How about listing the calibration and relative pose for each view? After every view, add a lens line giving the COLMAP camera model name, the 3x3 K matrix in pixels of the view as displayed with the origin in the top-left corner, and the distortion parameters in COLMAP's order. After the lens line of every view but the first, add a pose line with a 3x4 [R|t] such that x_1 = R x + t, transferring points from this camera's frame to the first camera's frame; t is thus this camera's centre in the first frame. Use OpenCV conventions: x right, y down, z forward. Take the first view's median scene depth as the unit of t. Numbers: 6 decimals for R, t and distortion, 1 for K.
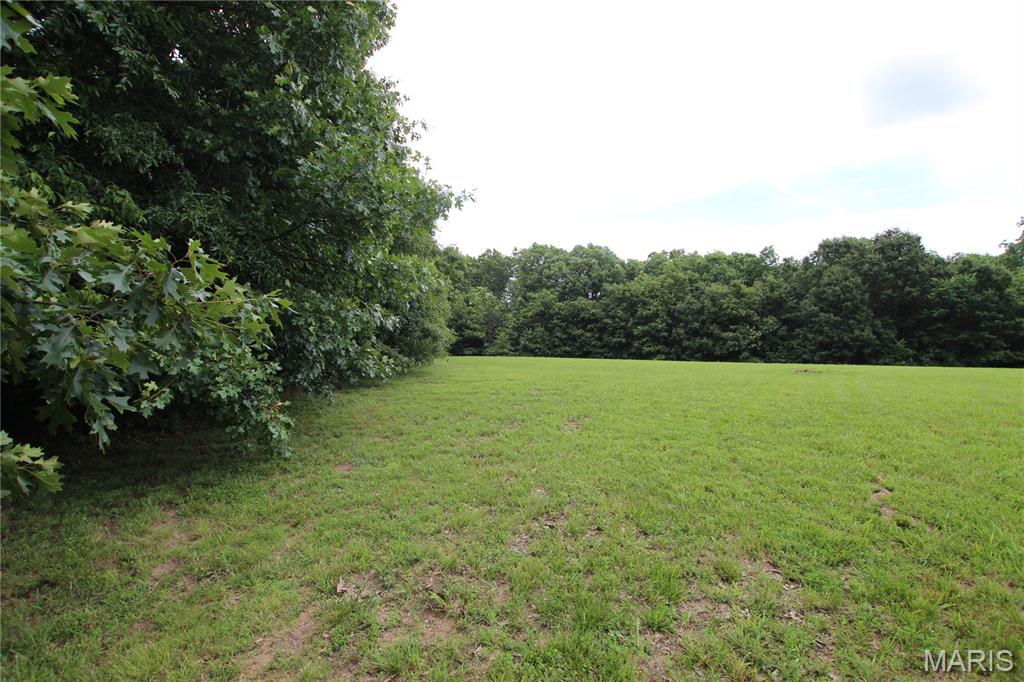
lens RADIAL K [[474.8, 0, 508.7], [0, 474.8, 346.0], [0, 0, 1]] dist [-0.039638, 0.006420]
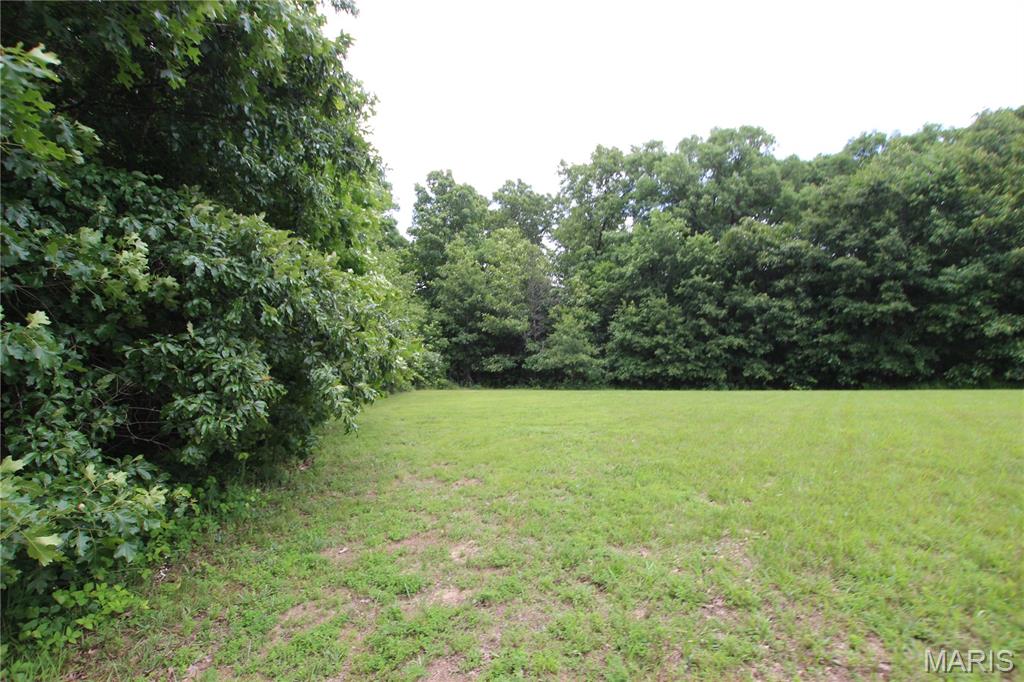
lens RADIAL K [[474.8, 0, 508.7], [0, 474.8, 346.0], [0, 0, 1]] dist [-0.039638, 0.006420]
pose [[0.996887, -0.074645, -0.025401, -0.058573], [0.074859, 0.997165, 0.007583, -0.007998], [0.024762, -0.009461, 0.999649, 0.561998]]
